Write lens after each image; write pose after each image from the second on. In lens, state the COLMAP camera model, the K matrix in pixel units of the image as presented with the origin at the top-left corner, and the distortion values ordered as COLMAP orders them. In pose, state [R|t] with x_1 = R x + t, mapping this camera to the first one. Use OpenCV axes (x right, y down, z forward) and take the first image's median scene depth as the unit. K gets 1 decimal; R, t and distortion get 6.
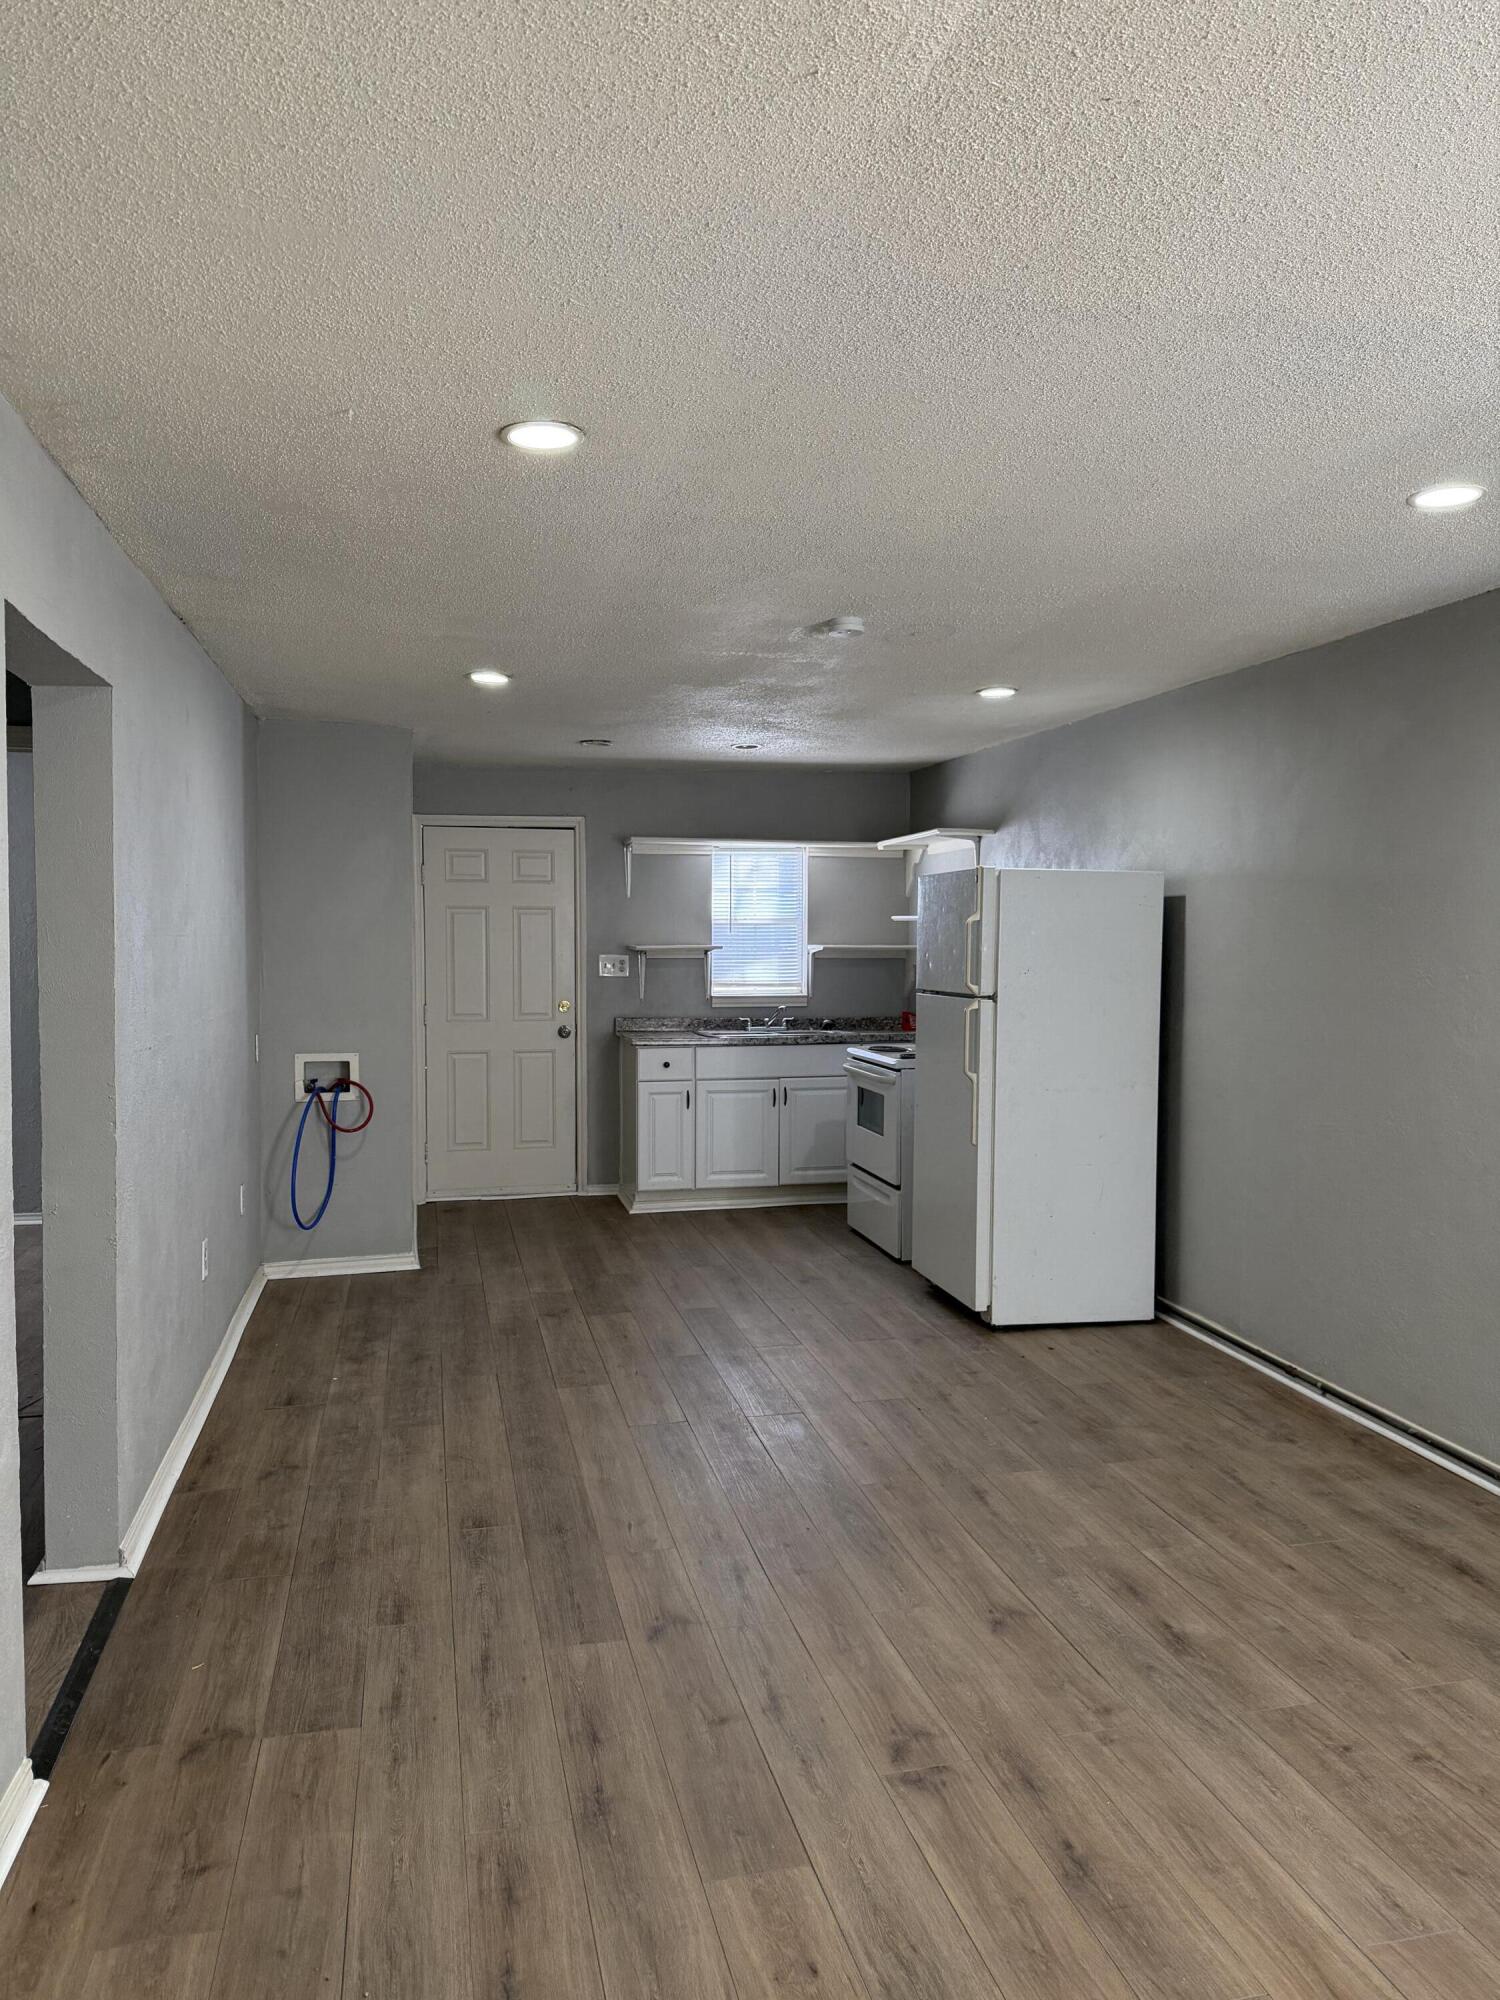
lens RADIAL K [[1512.2, 0, 750.0], [0, 1512.2, 1000.0], [0, 0, 1]] dist [0.113384, -0.197300]
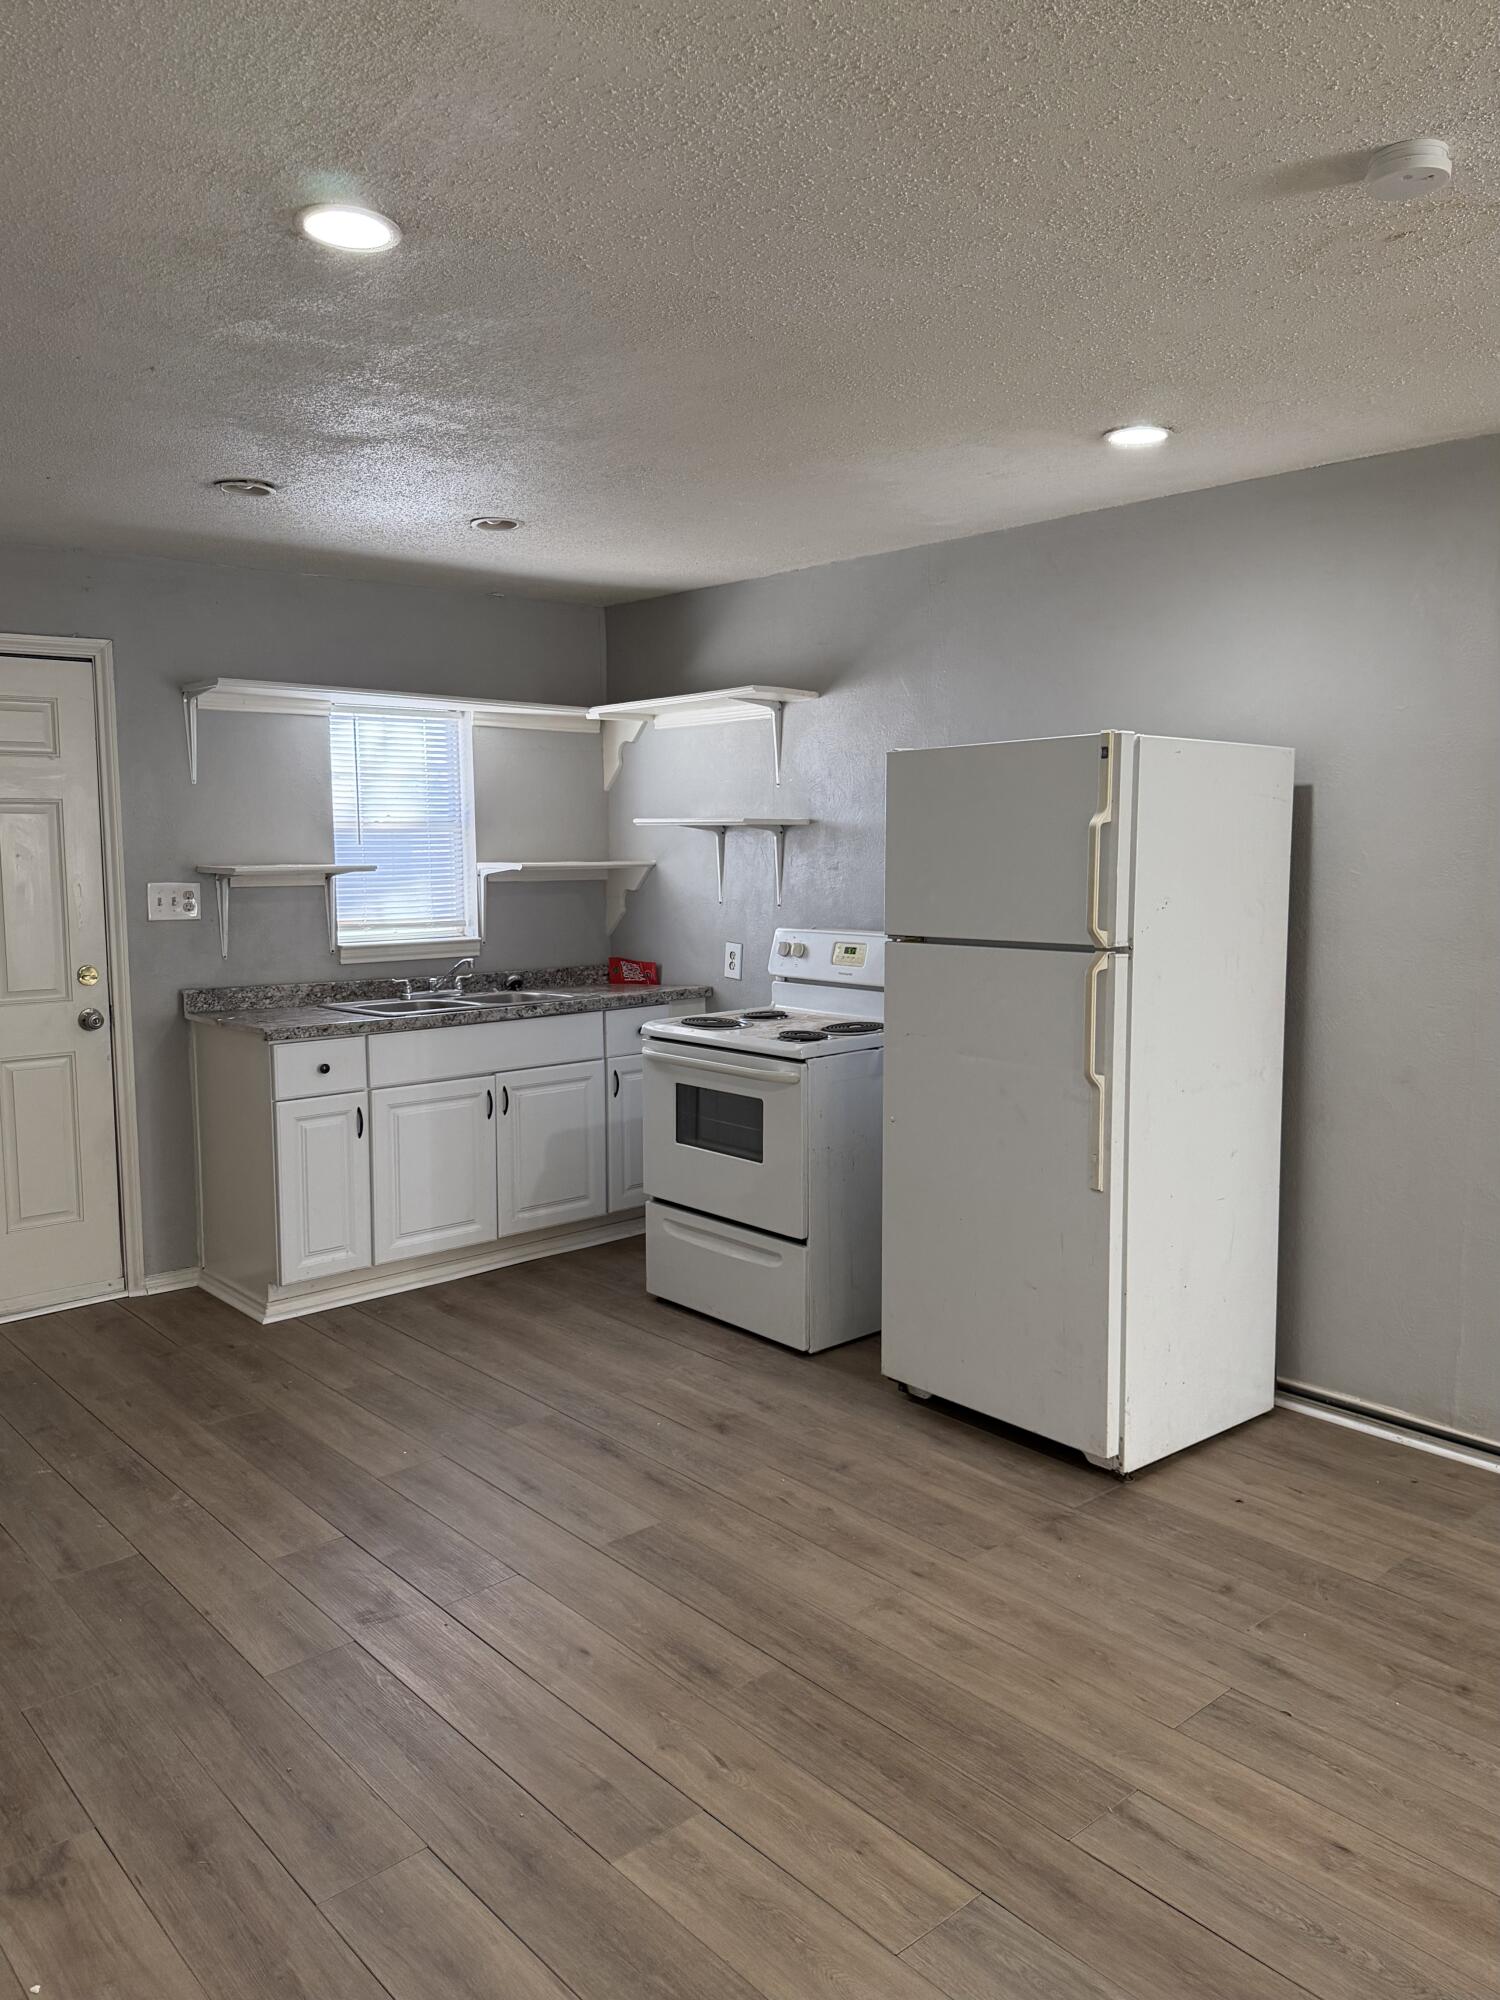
lens RADIAL K [[1512.2, 0, 750.0], [0, 1512.2, 1000.0], [0, 0, 1]] dist [0.113384, -0.197300]
pose [[0.871175, -0.058316, 0.487497, -0.198114], [0.028324, 0.997237, 0.068676, -0.020175], [-0.490155, -0.046020, 0.870419, 0.395852]]
